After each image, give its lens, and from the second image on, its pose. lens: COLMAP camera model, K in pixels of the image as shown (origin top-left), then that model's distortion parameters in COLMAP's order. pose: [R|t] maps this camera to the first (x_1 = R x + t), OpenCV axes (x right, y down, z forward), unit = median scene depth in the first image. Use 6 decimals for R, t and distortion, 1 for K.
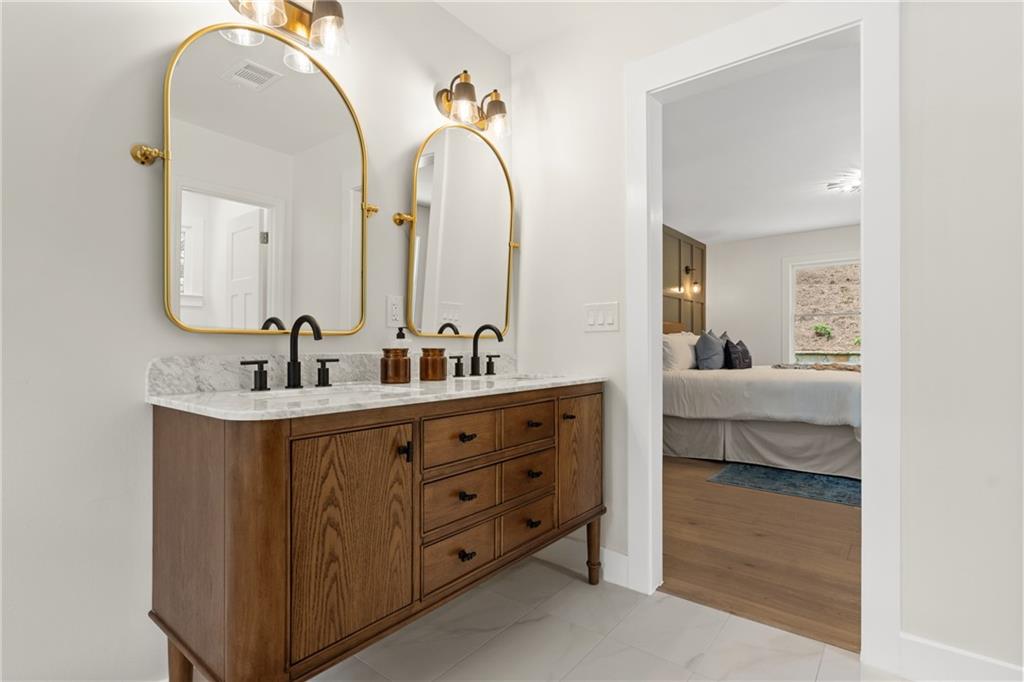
lens RADIAL K [[495.8, 0, 512.0], [0, 495.8, 341.0], [0, 0, 1]] dist [0.002923, 0.000740]
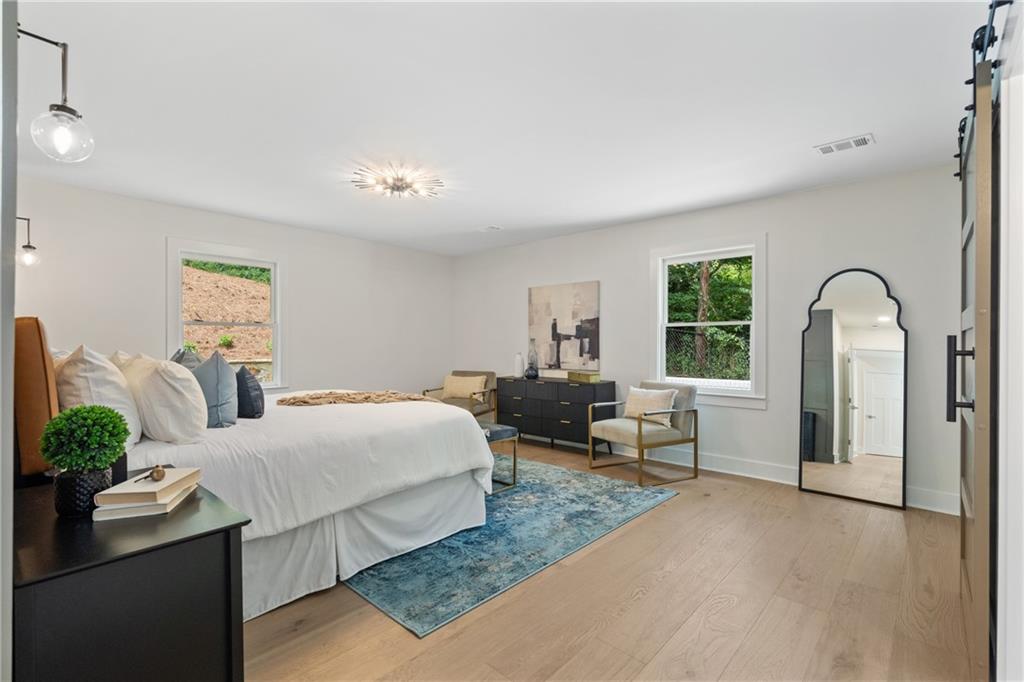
lens RADIAL K [[464.9, 0, 512.0], [0, 464.9, 341.0], [0, 0, 1]] dist [-0.001971, 0.000436]
pose [[0.062163, 0.004889, 0.998054, -0.097781], [-0.010126, 0.999940, -0.004267, -0.037979], [-0.998015, -0.009841, 0.062209, 0.769949]]
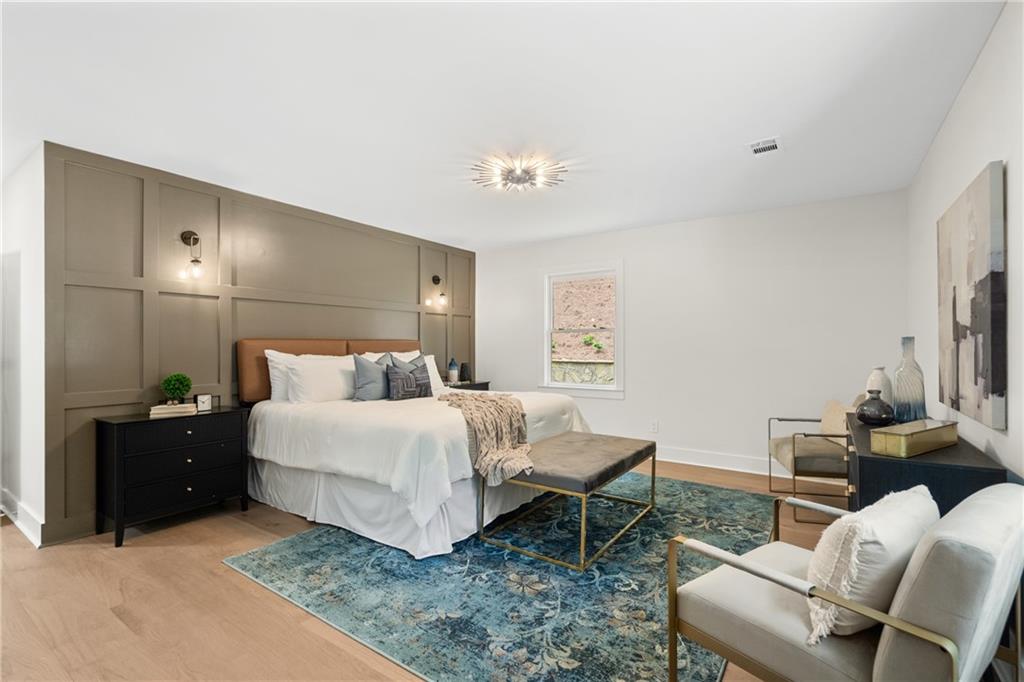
lens RADIAL K [[464.9, 0, 512.0], [0, 464.9, 341.0], [0, 0, 1]] dist [-0.001971, 0.000436]
pose [[0.997530, -0.003785, 0.070143, 0.692936], [0.004002, 0.999988, -0.002958, -0.046695], [-0.070131, 0.003231, 0.997533, 0.229706]]
